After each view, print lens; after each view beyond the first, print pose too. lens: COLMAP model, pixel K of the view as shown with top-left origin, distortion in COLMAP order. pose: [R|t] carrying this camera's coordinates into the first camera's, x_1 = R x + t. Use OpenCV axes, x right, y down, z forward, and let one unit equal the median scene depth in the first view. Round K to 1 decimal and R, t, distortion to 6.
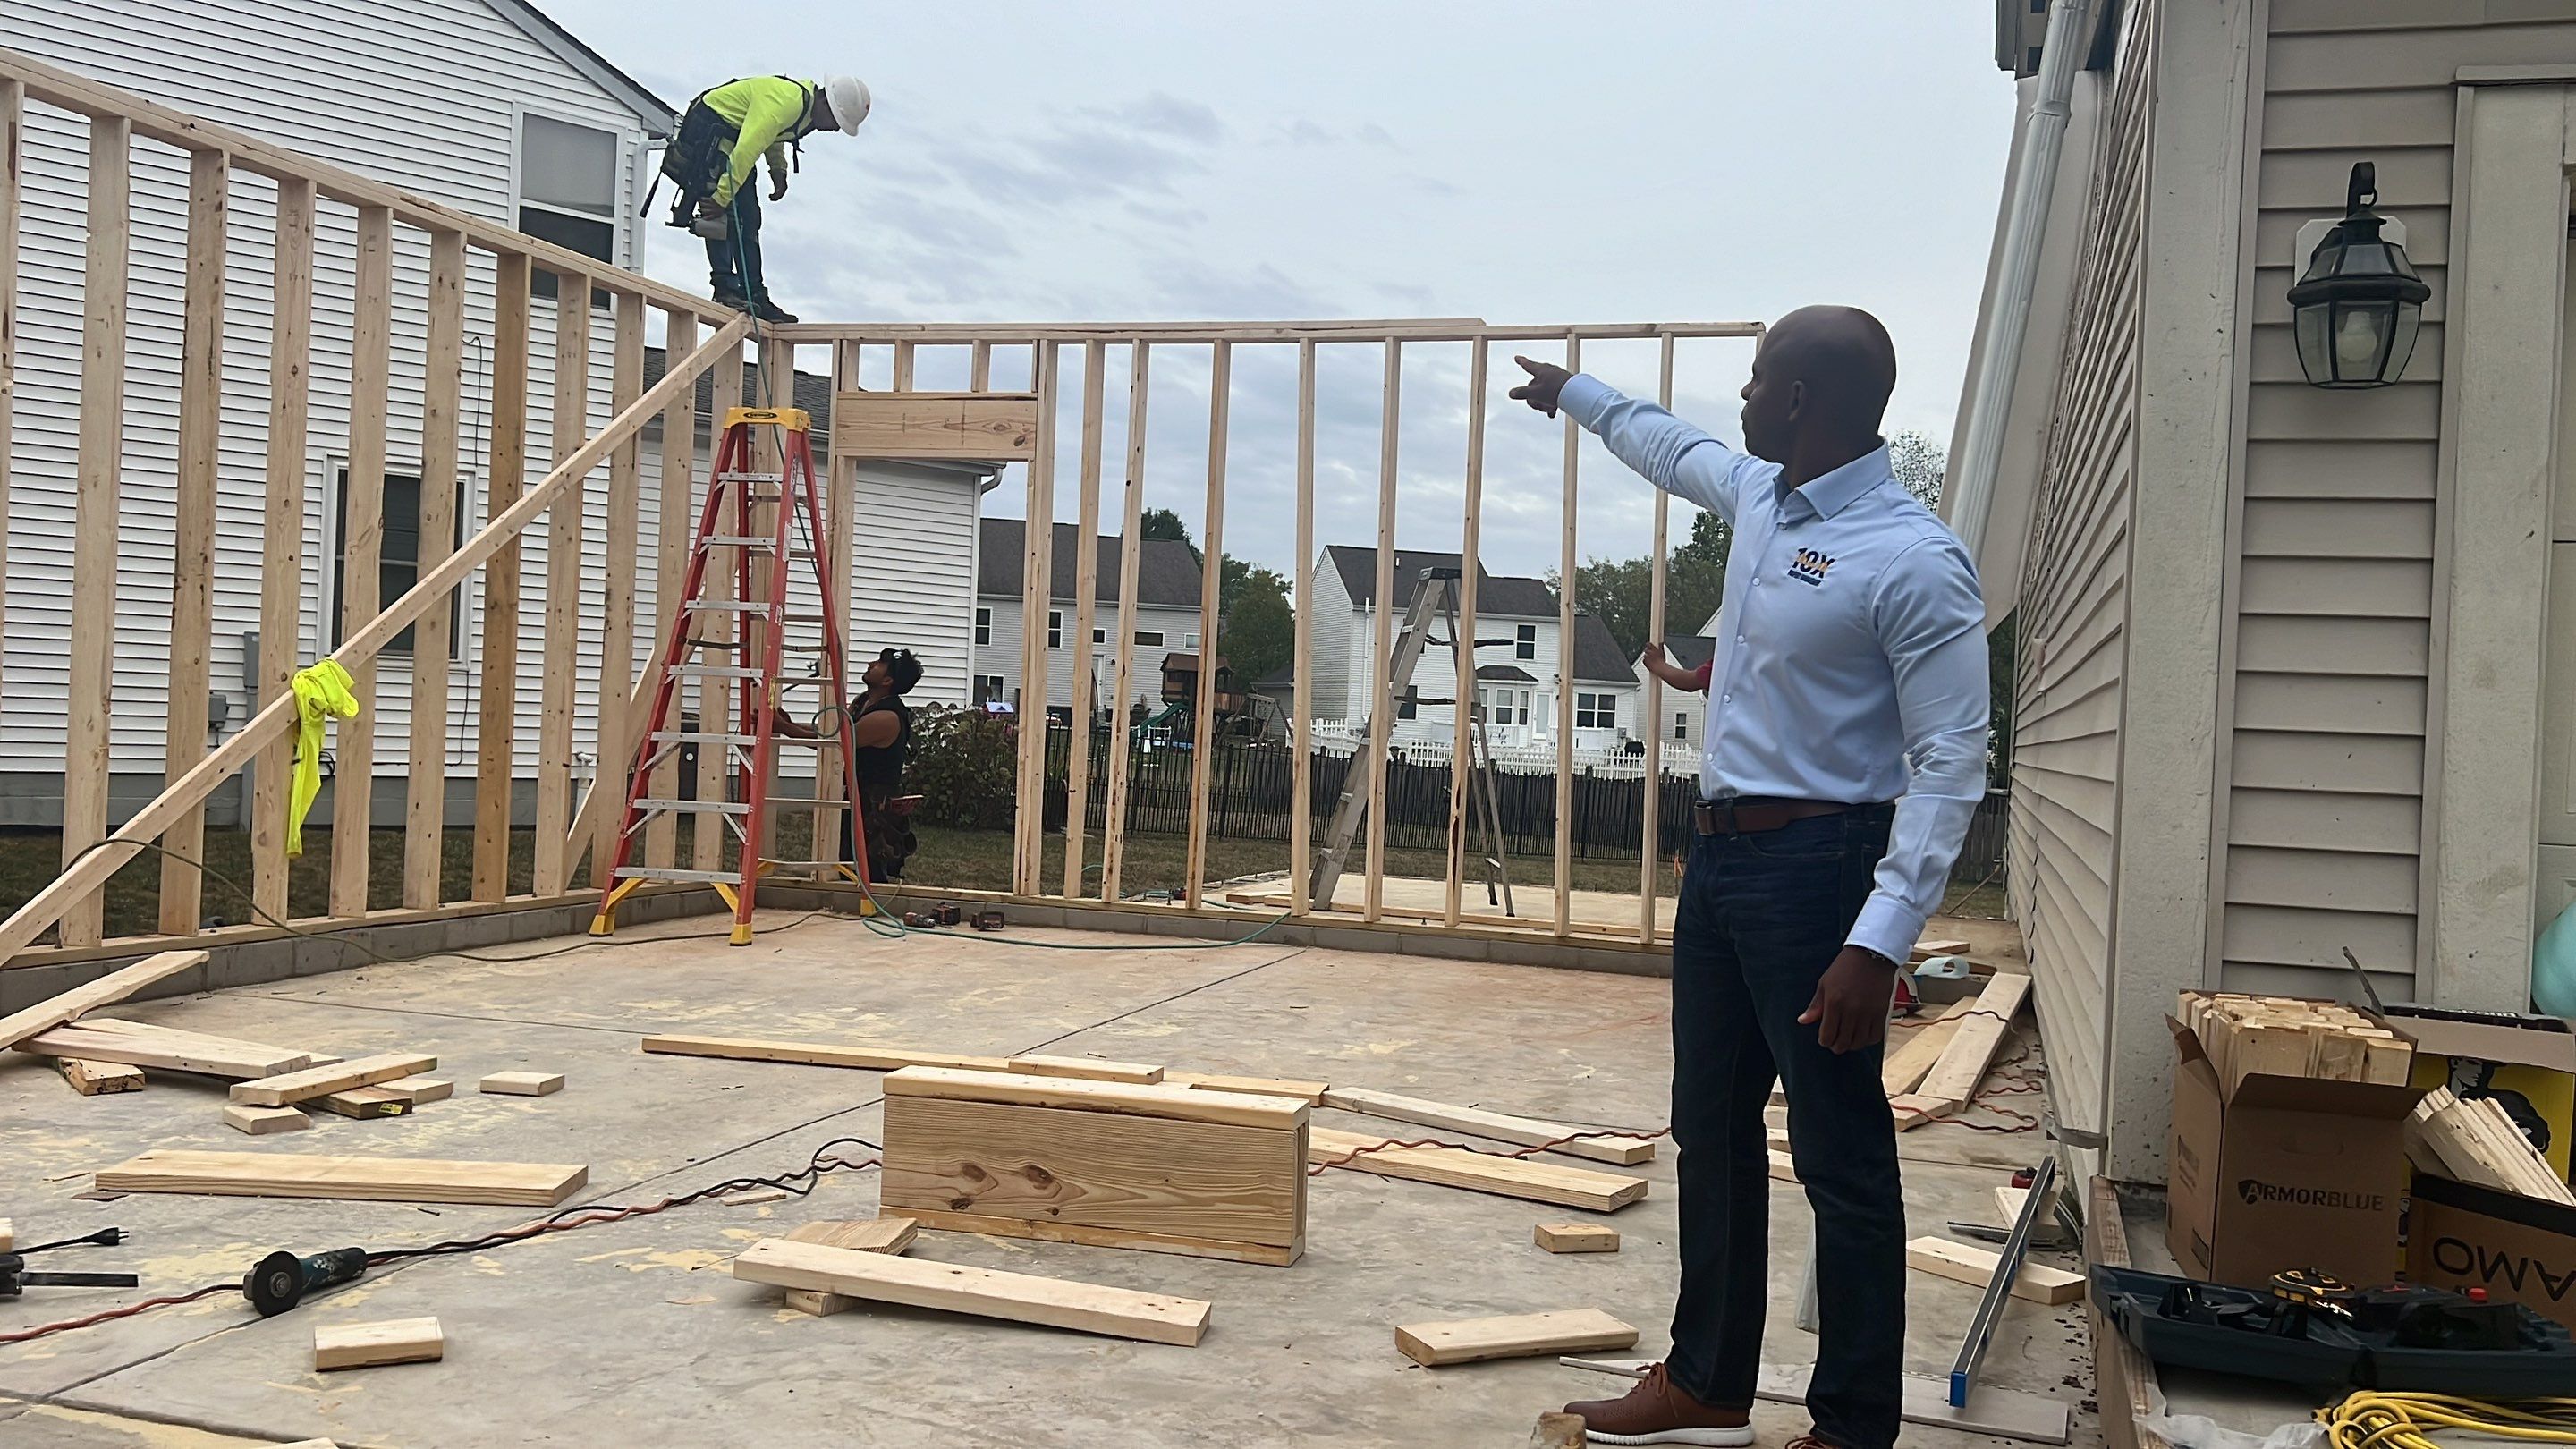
lens RADIAL K [[2201.7, 0, 1277.2], [0, 2201.7, 744.8], [0, 0, 1]] dist [0.057101, 0.003195]
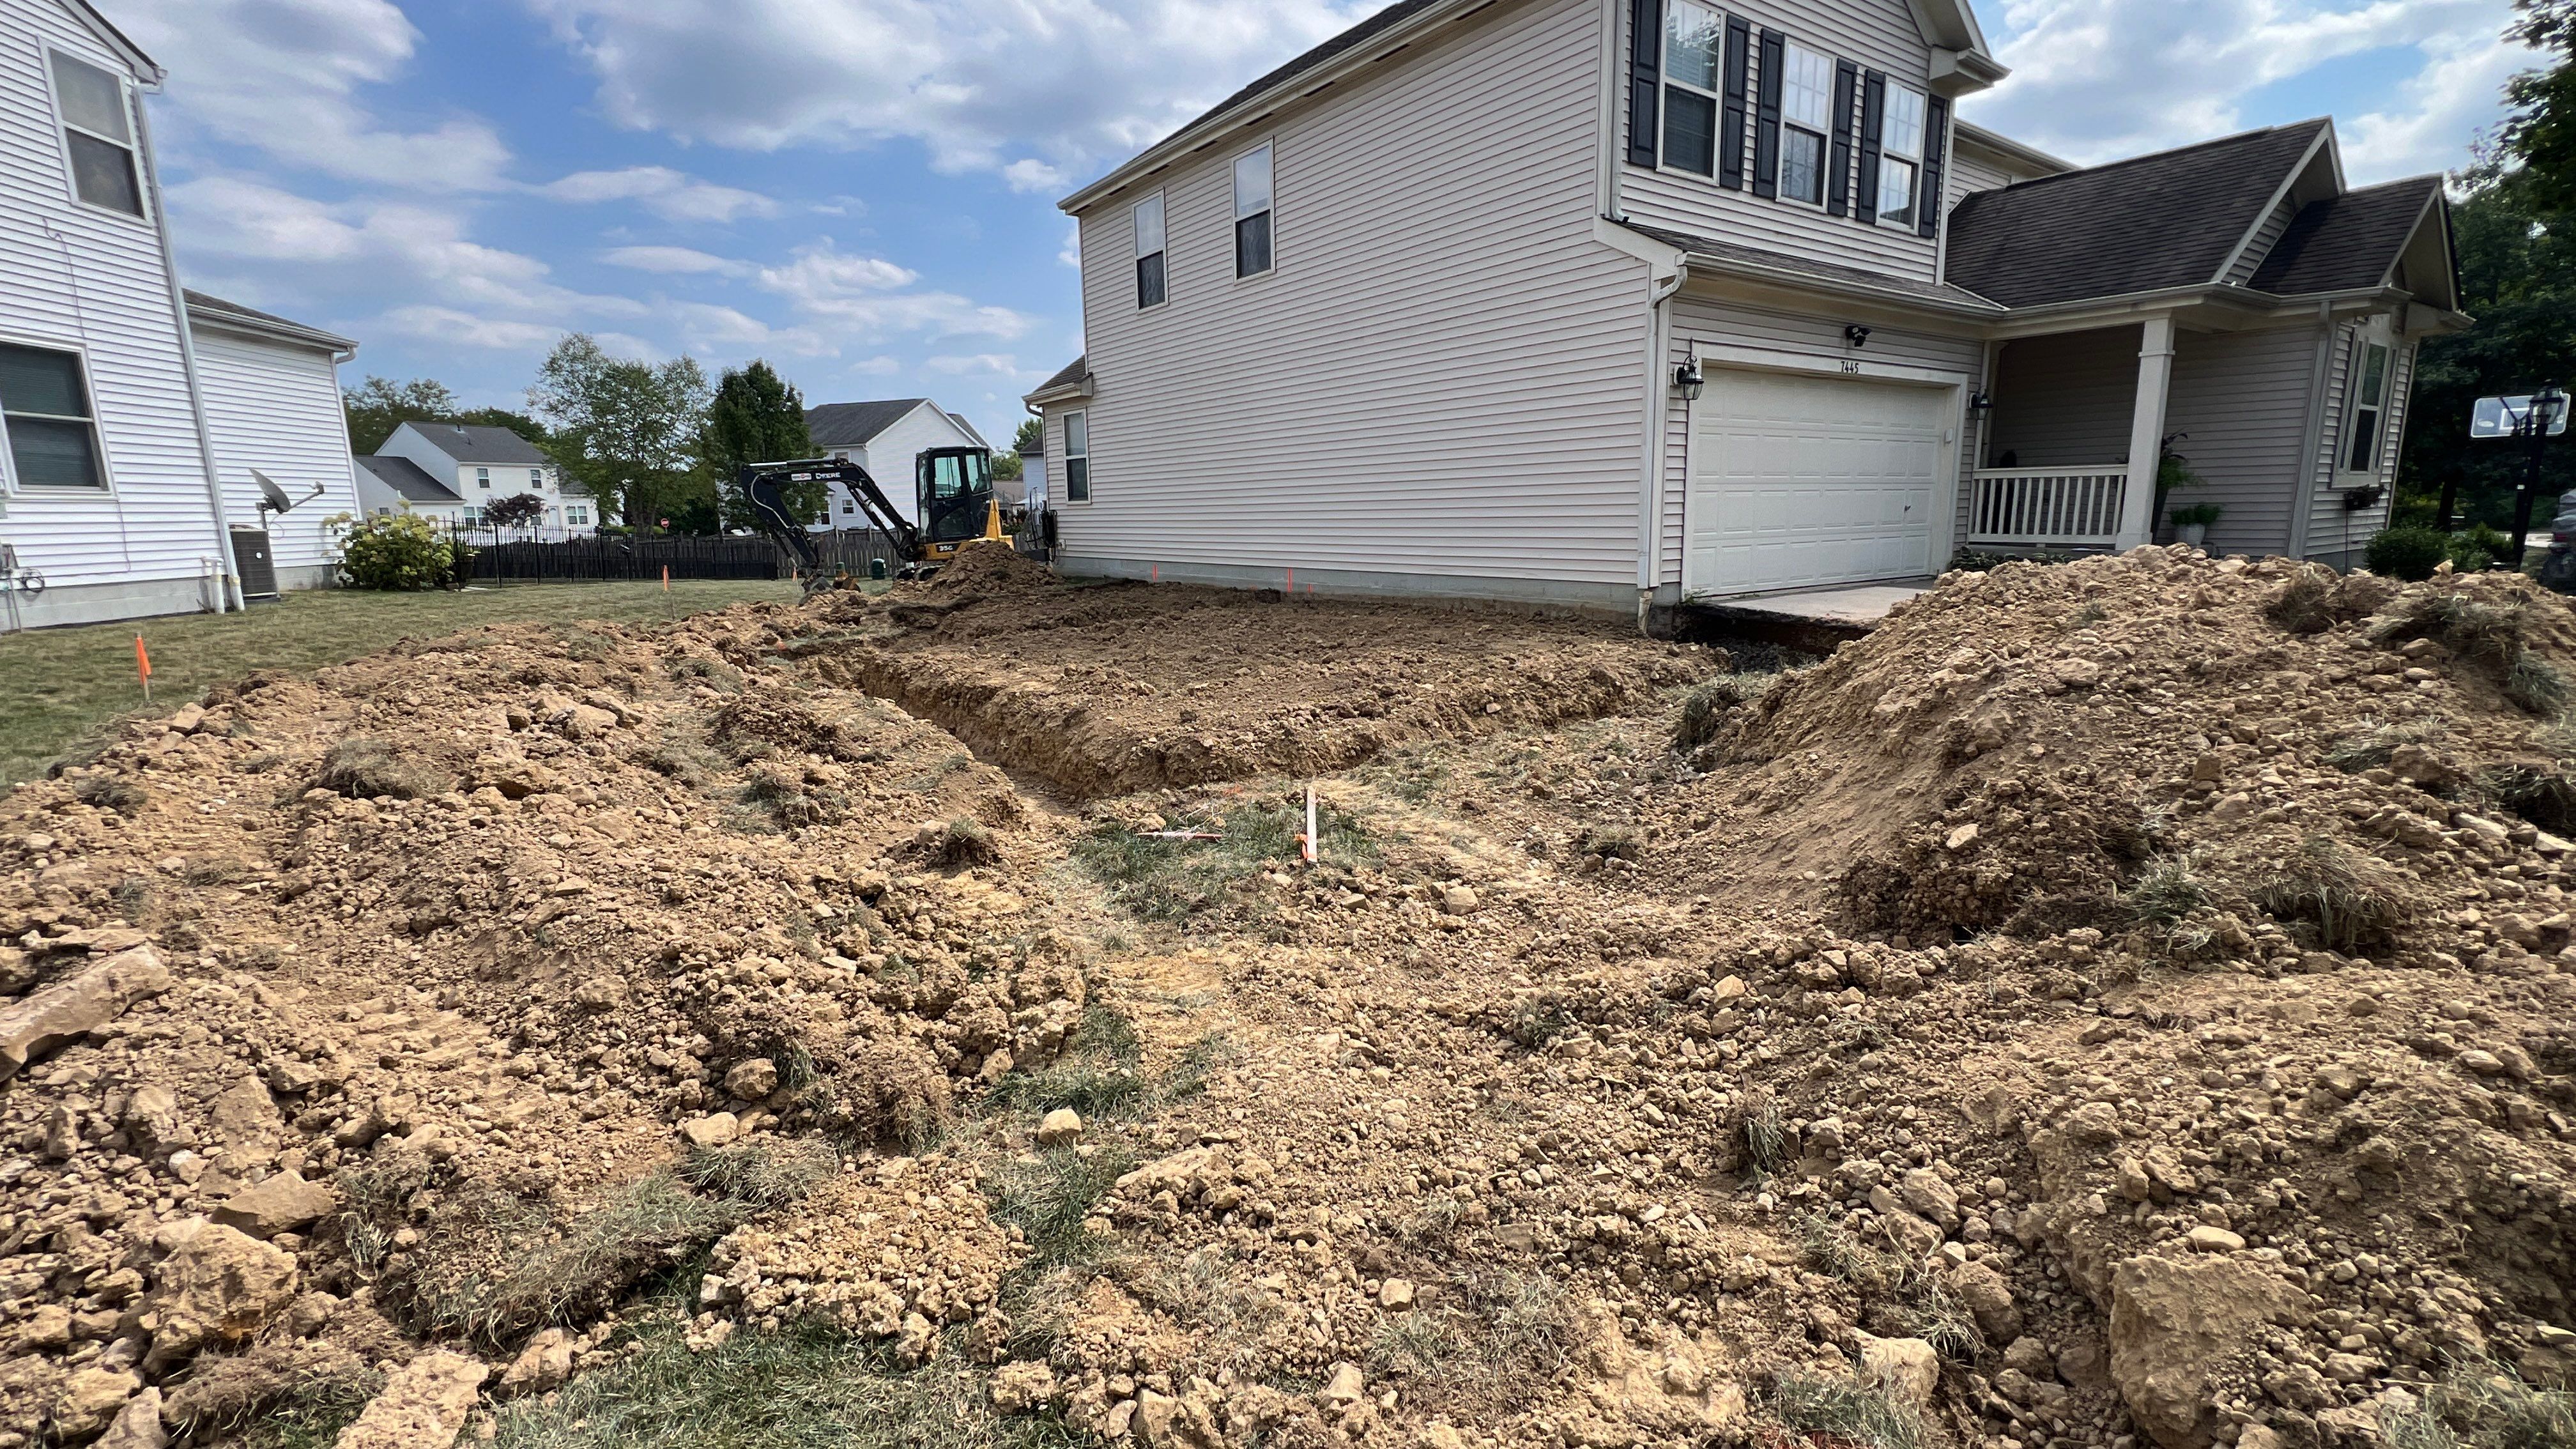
lens RADIAL K [[1130.8, 0, 1287.9], [0, 1130.8, 723.7], [0, 0, 1]] dist [-0.000695, -0.000429]
pose [[0.591807, -0.206560, 0.779164, -0.113162], [0.056240, 0.974835, 0.215717, -0.002082], [-0.804115, -0.083843, 0.588531, 0.006597]]
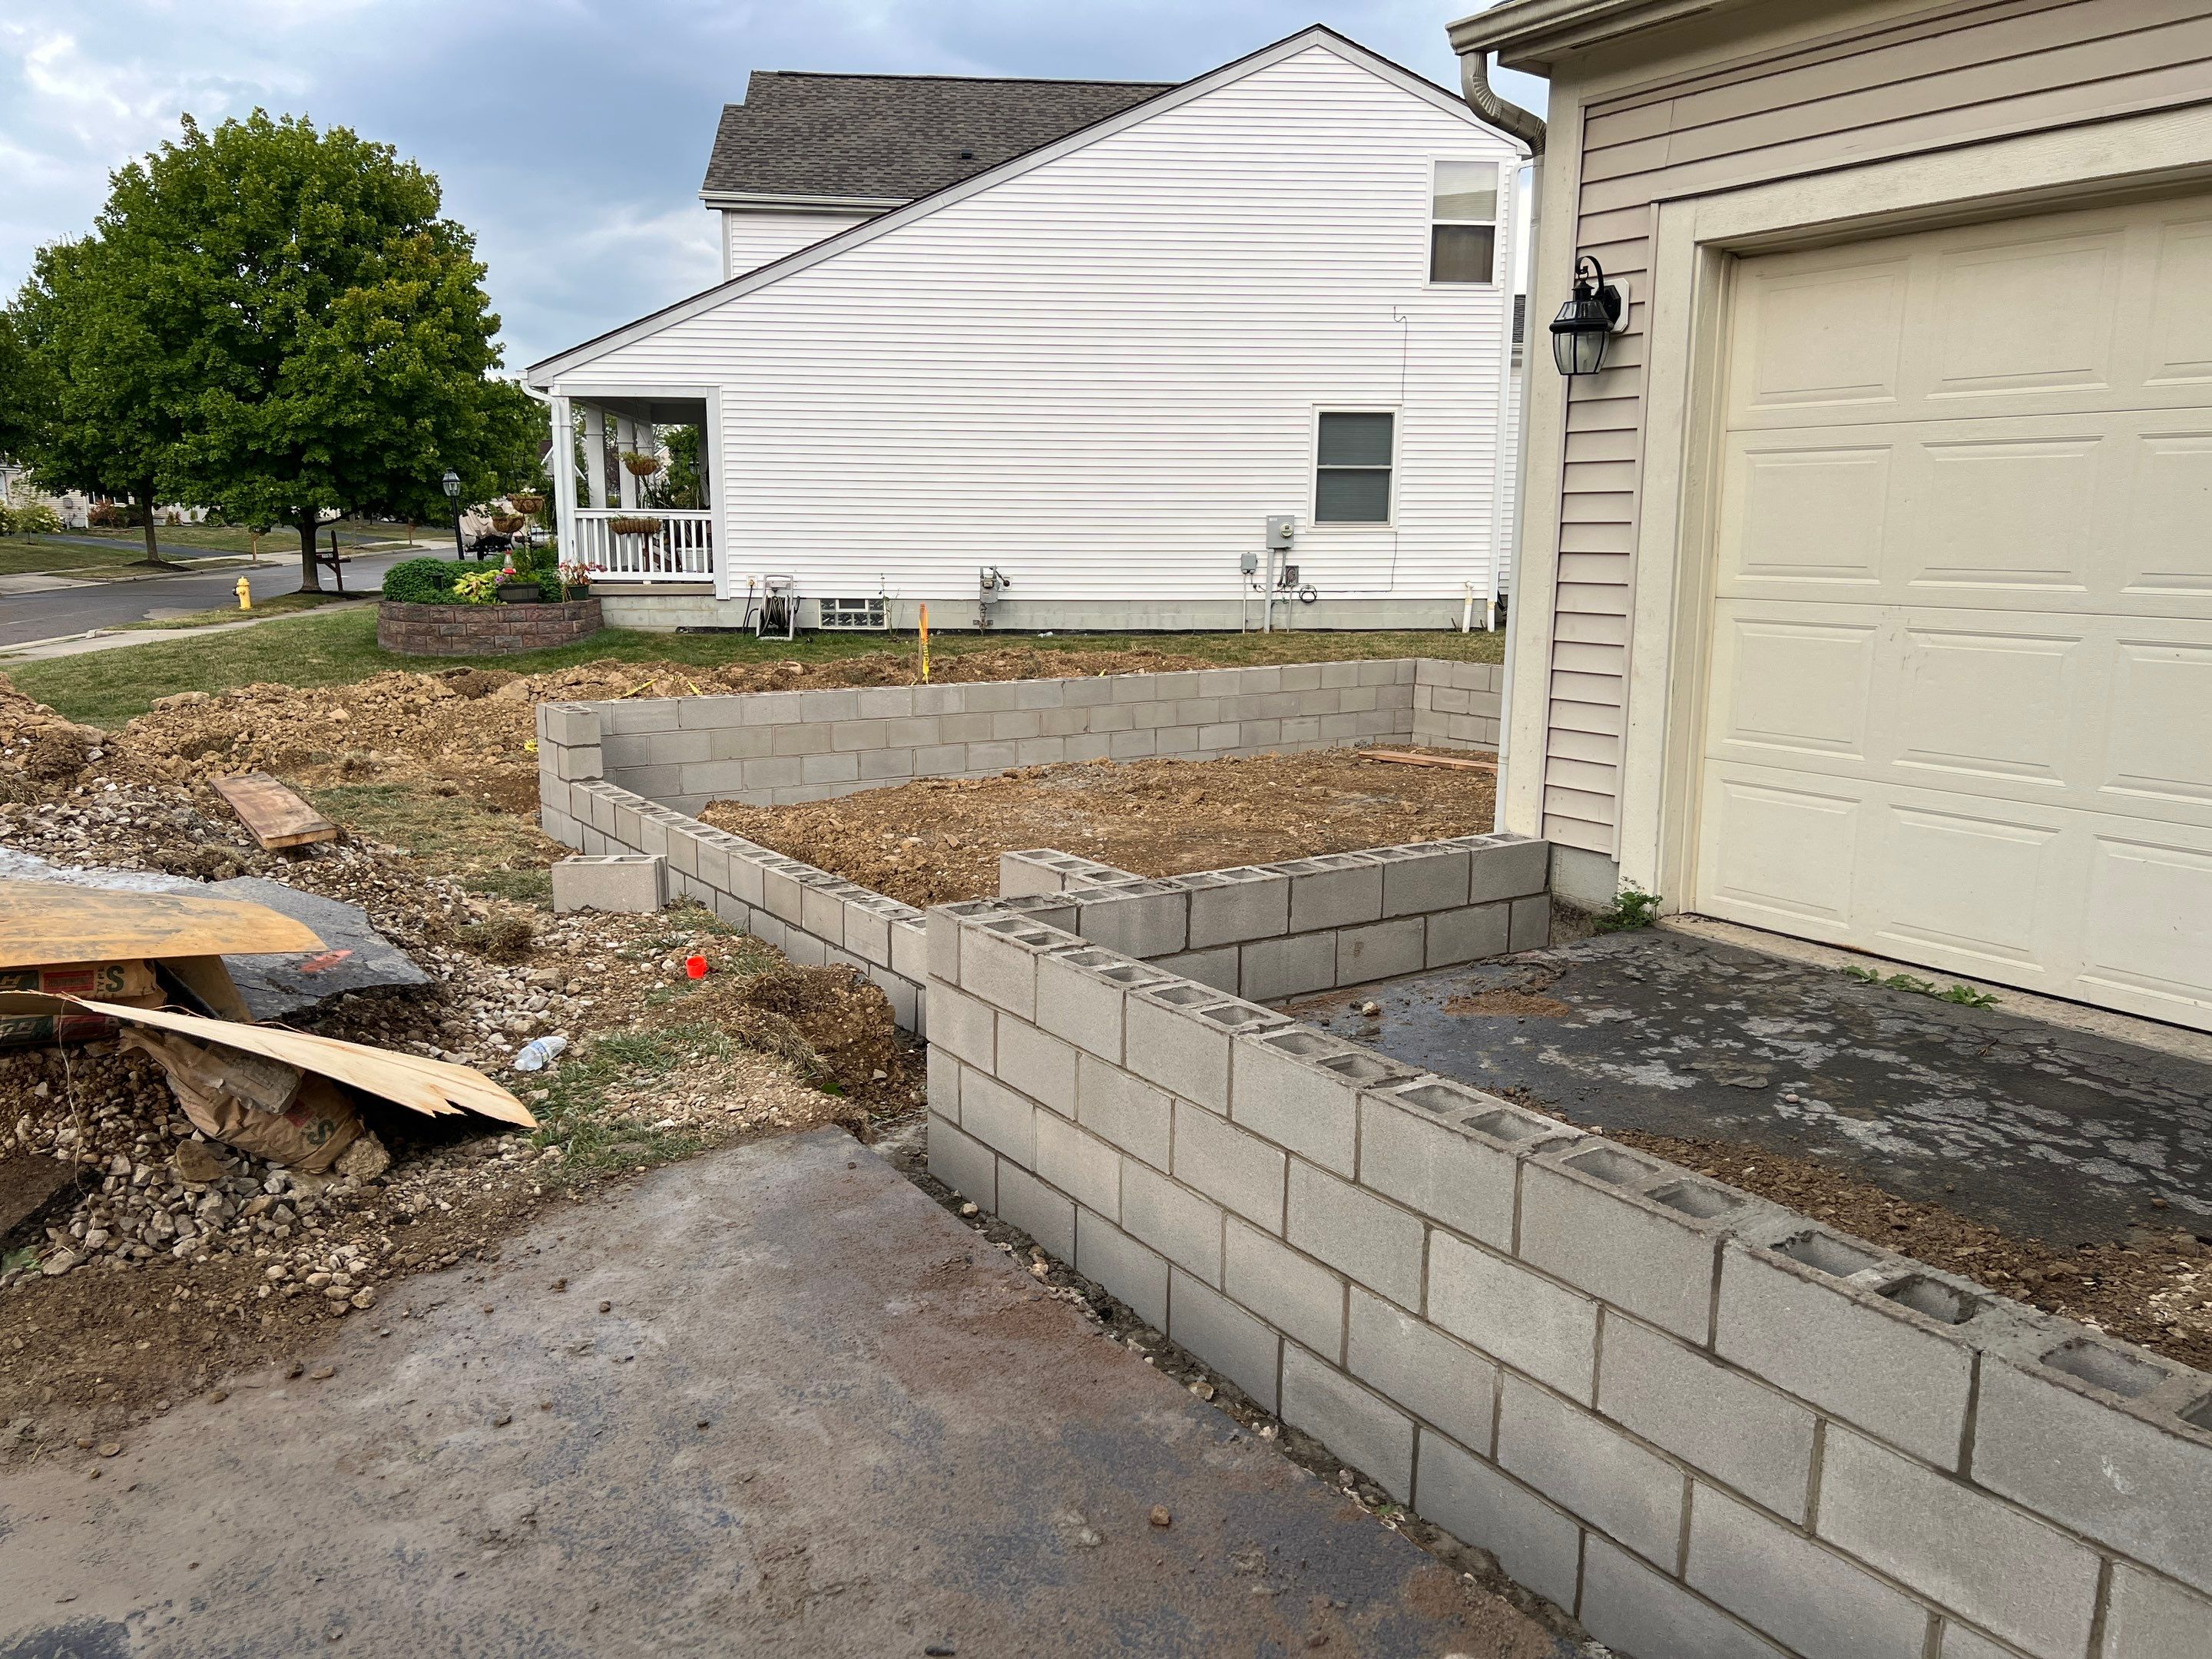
lens RADIAL K [[1655.2, 0, 1067.7], [0, 1655.2, 860.4], [0, 0, 1]] dist [0.044789, -0.049841]
pose [[0.767841, 0.084558, -0.635035, 0.054105], [0.023396, 0.986888, 0.159699, 0.000879], [0.640213, -0.137481, 0.755795, -0.022568]]
